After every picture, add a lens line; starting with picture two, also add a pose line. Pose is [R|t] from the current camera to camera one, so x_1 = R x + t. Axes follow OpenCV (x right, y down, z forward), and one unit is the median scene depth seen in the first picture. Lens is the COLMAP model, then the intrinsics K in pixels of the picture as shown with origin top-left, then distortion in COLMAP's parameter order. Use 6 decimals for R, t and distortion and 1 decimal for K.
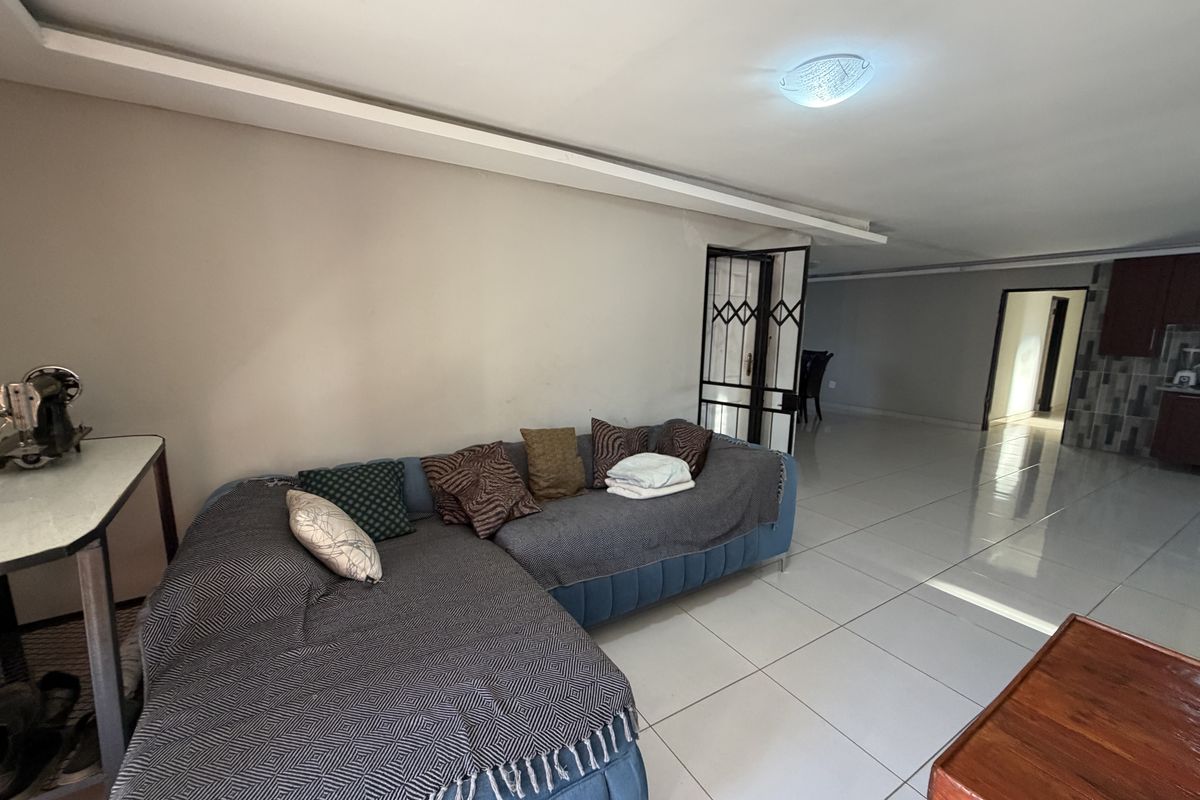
lens RADIAL K [[475.9, 0, 598.4], [0, 475.9, 401.4], [0, 0, 1]] dist [0.000533, -0.000364]
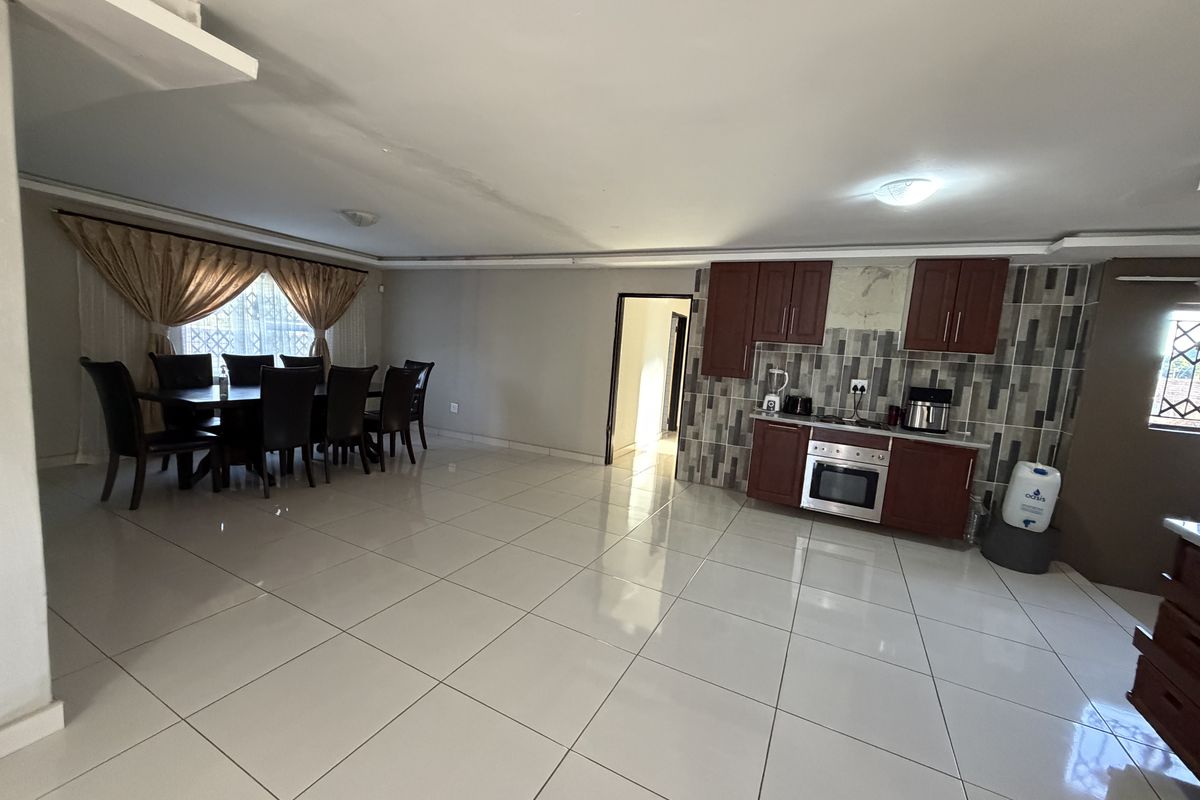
lens RADIAL K [[475.9, 0, 599.5], [0, 475.9, 400.1], [0, 0, 1]] dist [0.000533, -0.000364]
pose [[0.848347, -0.012121, 0.529301, 0.435334], [0.026322, 0.999467, -0.019299, -0.040286], [-0.528785, 0.030304, 0.848214, 0.369752]]
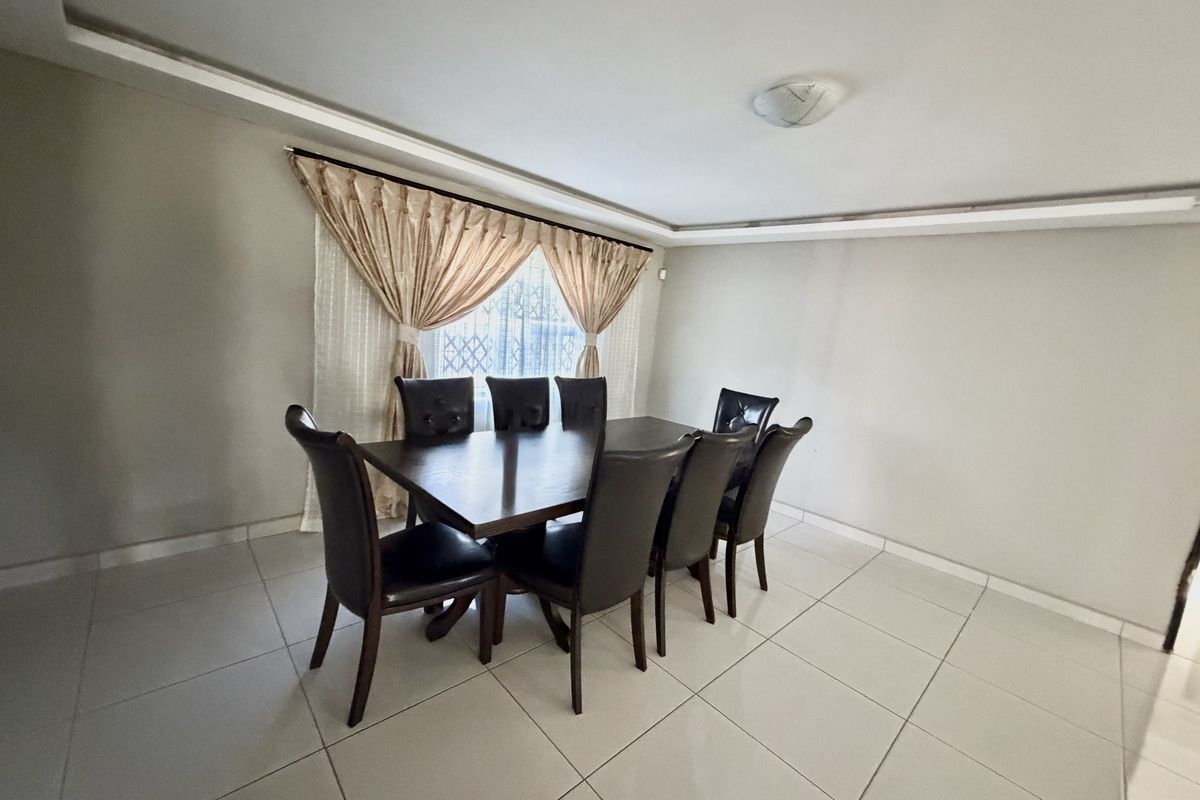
lens RADIAL K [[475.9, 0, 598.7], [0, 475.9, 399.4], [0, 0, 1]] dist [0.000533, -0.000364]
pose [[0.974930, 0.051511, 0.216466, 0.328965], [-0.053887, 0.998534, 0.005088, -0.135652], [-0.215886, -0.016625, 0.976277, 0.864851]]
